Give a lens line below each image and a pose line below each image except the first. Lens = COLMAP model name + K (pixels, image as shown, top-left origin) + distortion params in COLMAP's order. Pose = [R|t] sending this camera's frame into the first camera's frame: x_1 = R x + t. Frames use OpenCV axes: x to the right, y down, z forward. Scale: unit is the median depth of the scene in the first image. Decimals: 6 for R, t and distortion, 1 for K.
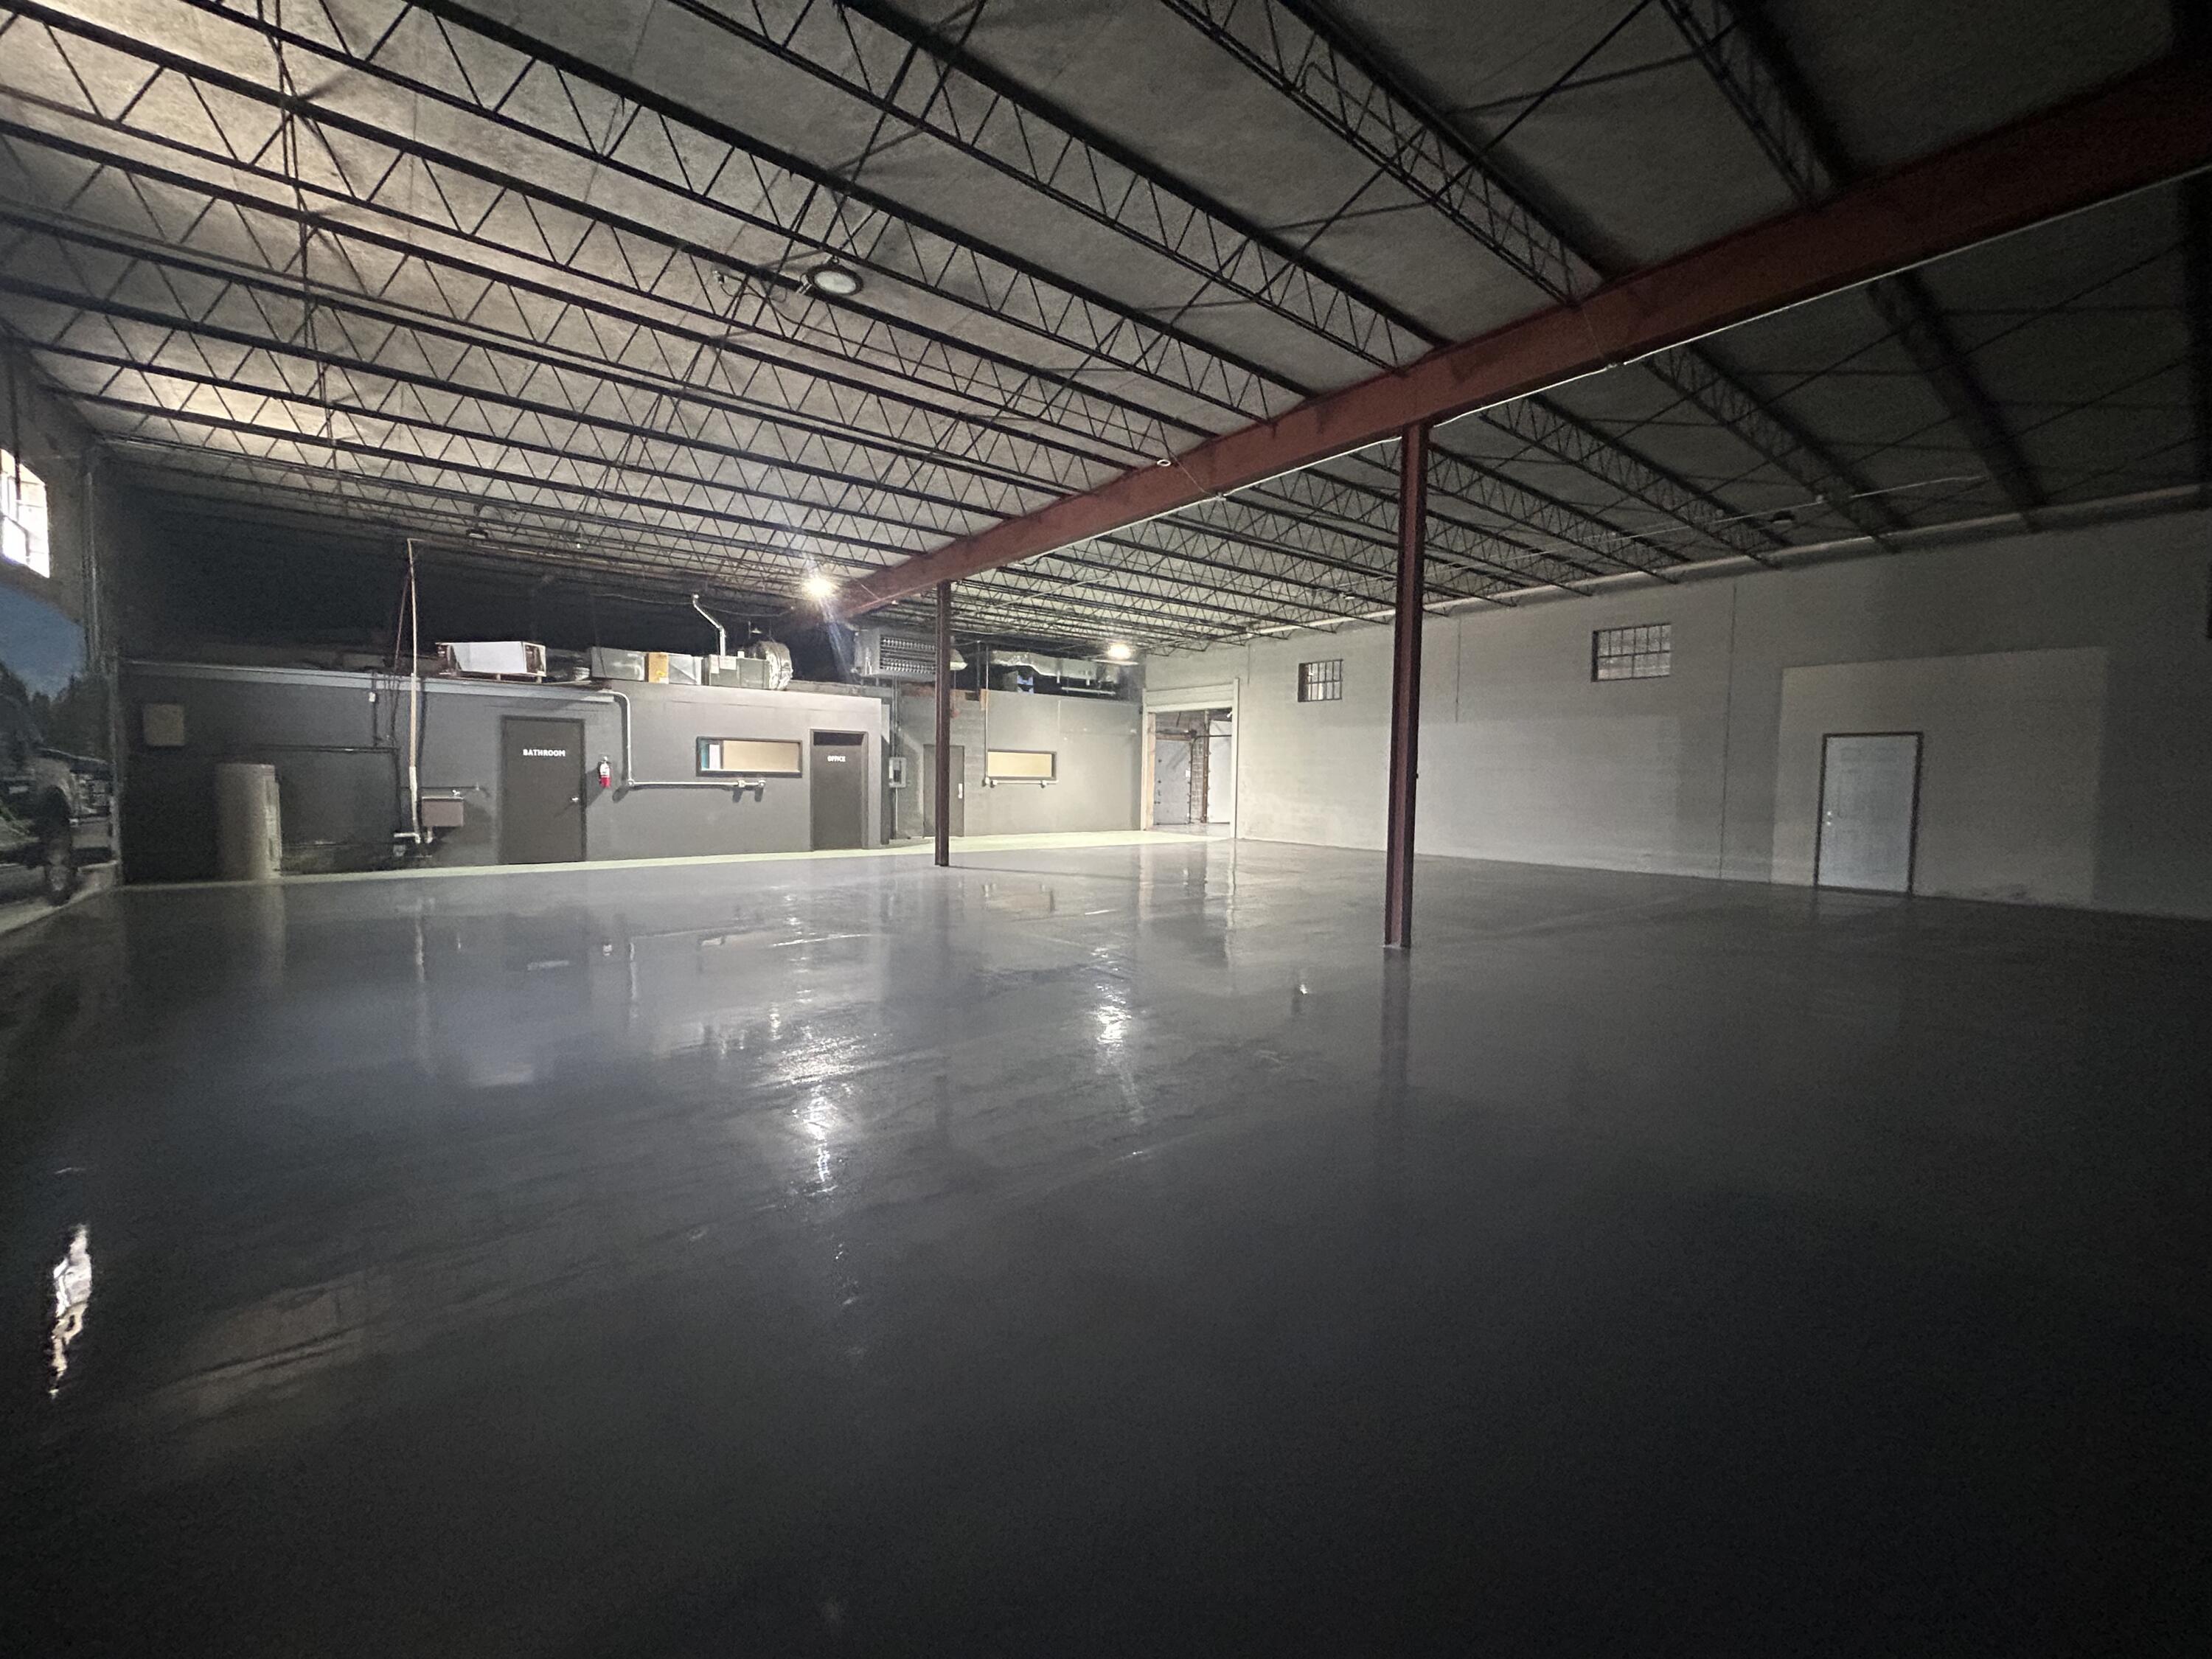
lens RADIAL K [[893.0, 0, 1106.0], [0, 893.0, 829.5], [0, 0, 1]] dist [-0.010062, 0.000126]
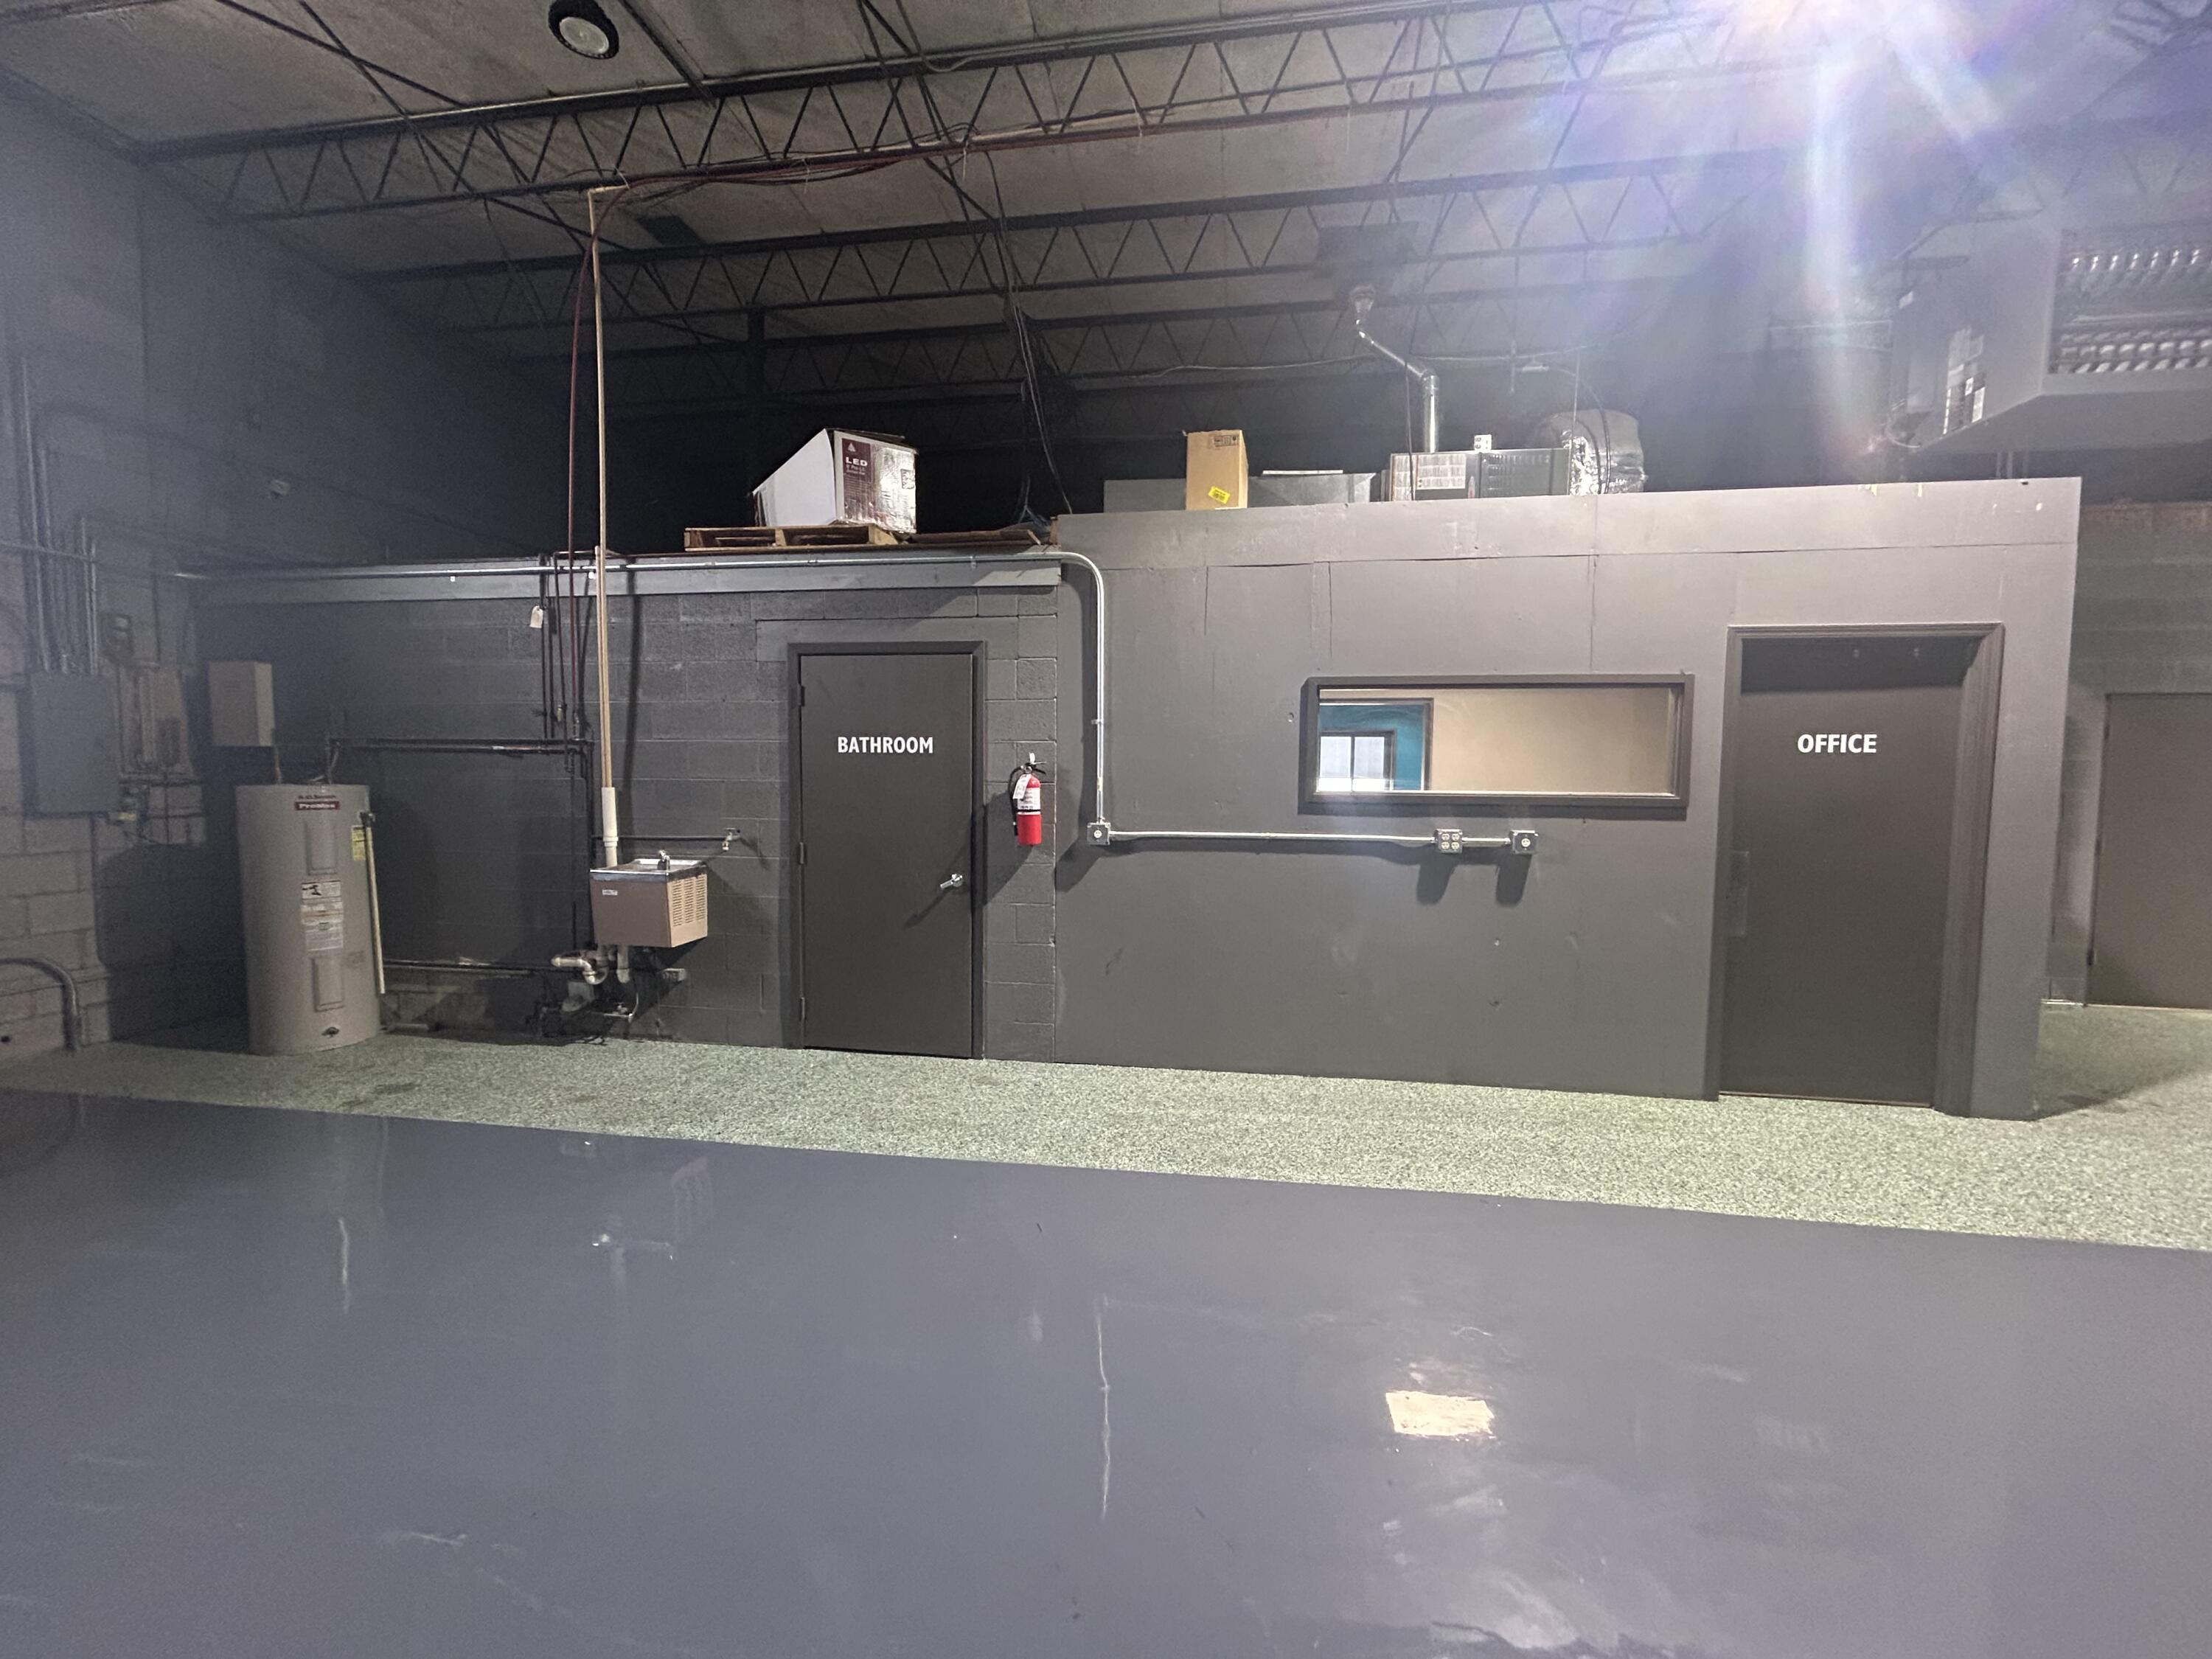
lens RADIAL K [[893.0, 0, 1106.0], [0, 893.0, 829.5], [0, 0, 1]] dist [-0.010062, 0.000126]
pose [[0.675169, 0.042970, -0.736410, -0.302133], [-0.039213, 0.998981, 0.022339, -0.062243], [0.736620, 0.013795, 0.676166, 0.801378]]
